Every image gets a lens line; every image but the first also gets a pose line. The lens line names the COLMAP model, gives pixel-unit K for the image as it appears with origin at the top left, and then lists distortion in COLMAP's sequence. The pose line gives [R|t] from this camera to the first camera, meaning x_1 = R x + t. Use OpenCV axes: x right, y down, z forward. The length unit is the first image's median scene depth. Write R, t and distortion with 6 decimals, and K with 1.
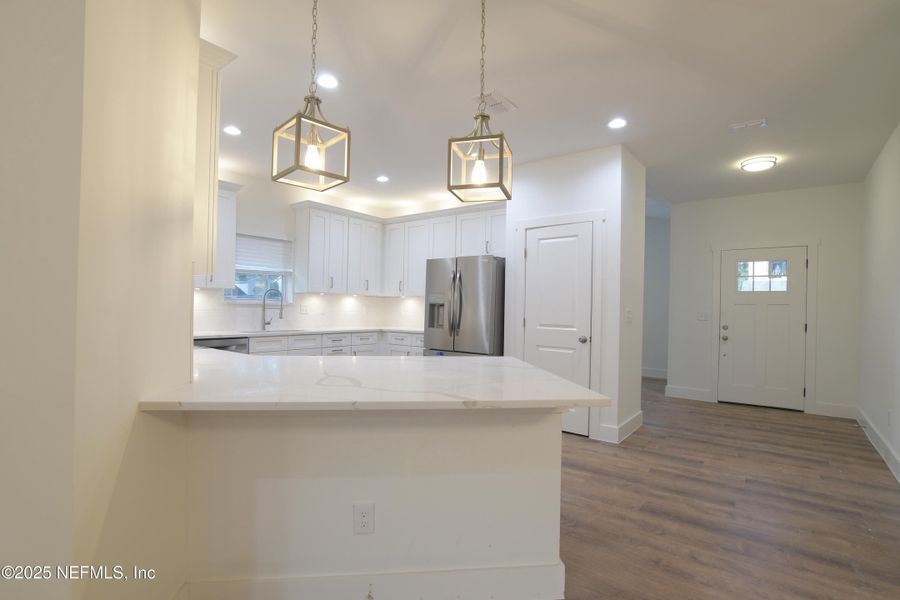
lens RADIAL K [[434.1, 0, 443.3], [0, 434.1, 305.1], [0, 0, 1]] dist [-0.027082, 0.005024]
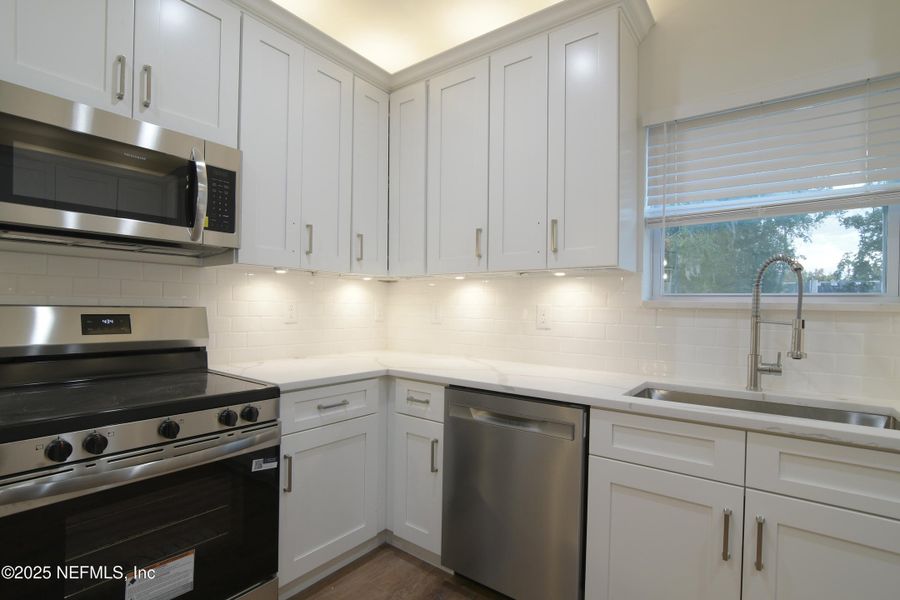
lens RADIAL K [[434.1, 0, 450.1], [0, 434.1, 308.9], [0, 0, 1]] dist [-0.027082, 0.005024]
pose [[0.027214, -0.011559, -0.999563, -0.105516], [-0.011344, 0.999865, -0.011872, 0.004859], [0.999565, 0.011662, 0.027079, 0.754644]]
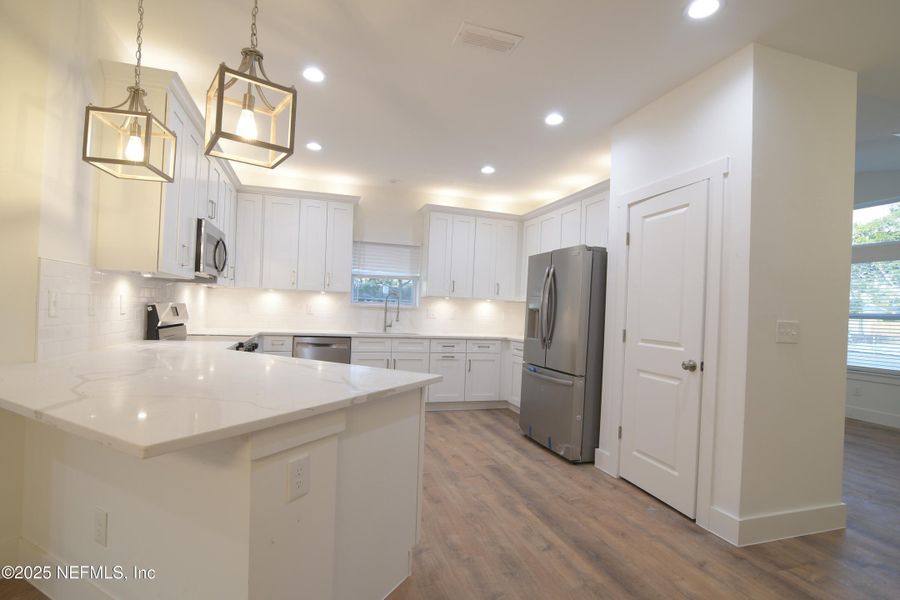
lens RADIAL K [[434.1, 0, 445.3], [0, 434.1, 305.2], [0, 0, 1]] dist [-0.027082, 0.005024]
pose [[0.822679, 0.008840, -0.568437, 0.298476], [-0.022115, 0.999620, -0.016461, 0.006902], [0.568076, 0.026114, 0.822562, 0.210531]]
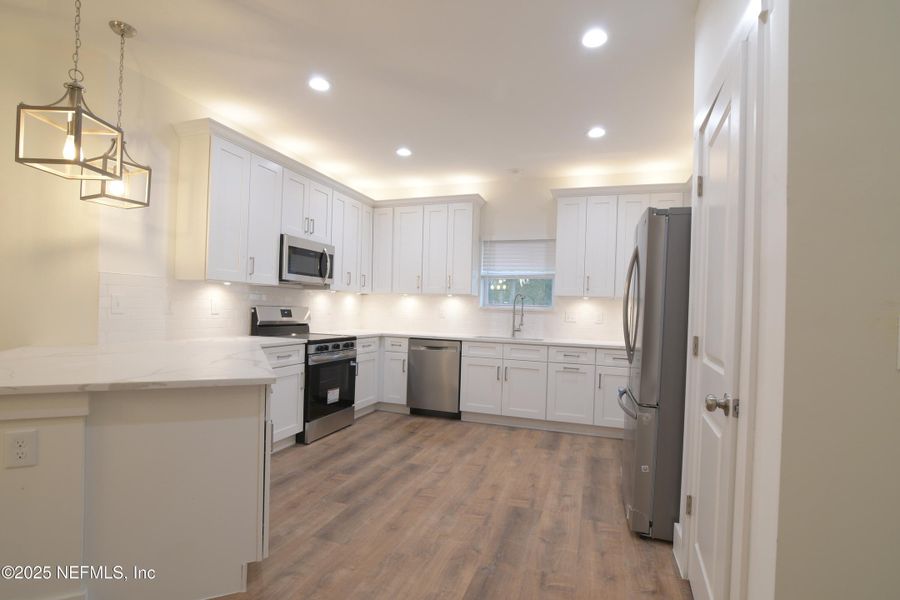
lens RADIAL K [[434.1, 0, 447.4], [0, 434.1, 306.1], [0, 0, 1]] dist [-0.027082, 0.005024]
pose [[0.329162, -0.012997, -0.944184, 0.437508], [-0.020392, 0.999574, -0.020869, 0.012057], [0.944053, 0.026123, 0.328757, 0.534830]]
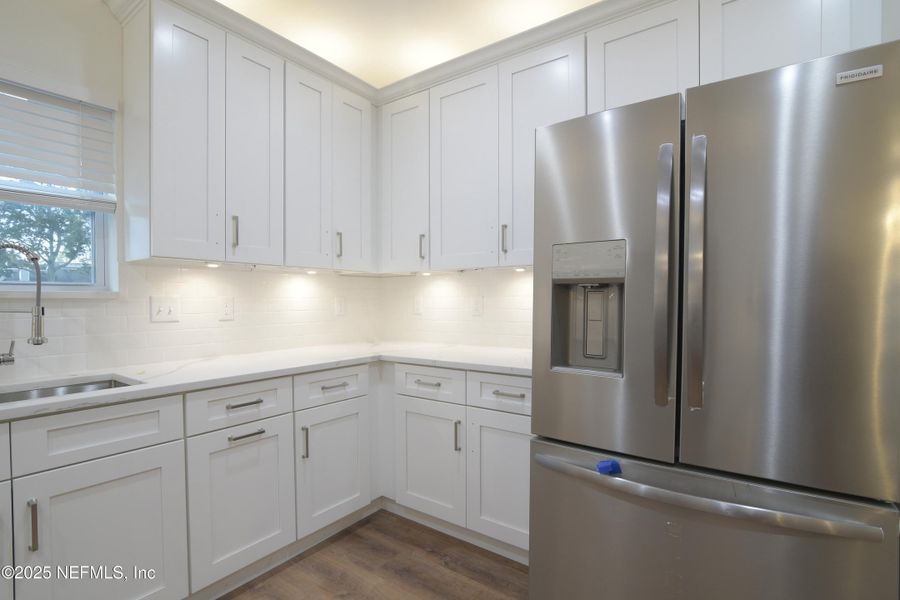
lens RADIAL K [[434.1, 0, 441.7], [0, 434.1, 308.7], [0, 0, 1]] dist [-0.027082, 0.005024]
pose [[0.999300, -0.022439, 0.029927, -0.110050], [0.021659, 0.999424, 0.026144, 0.005431], [-0.030497, -0.025478, 0.999210, 0.692260]]
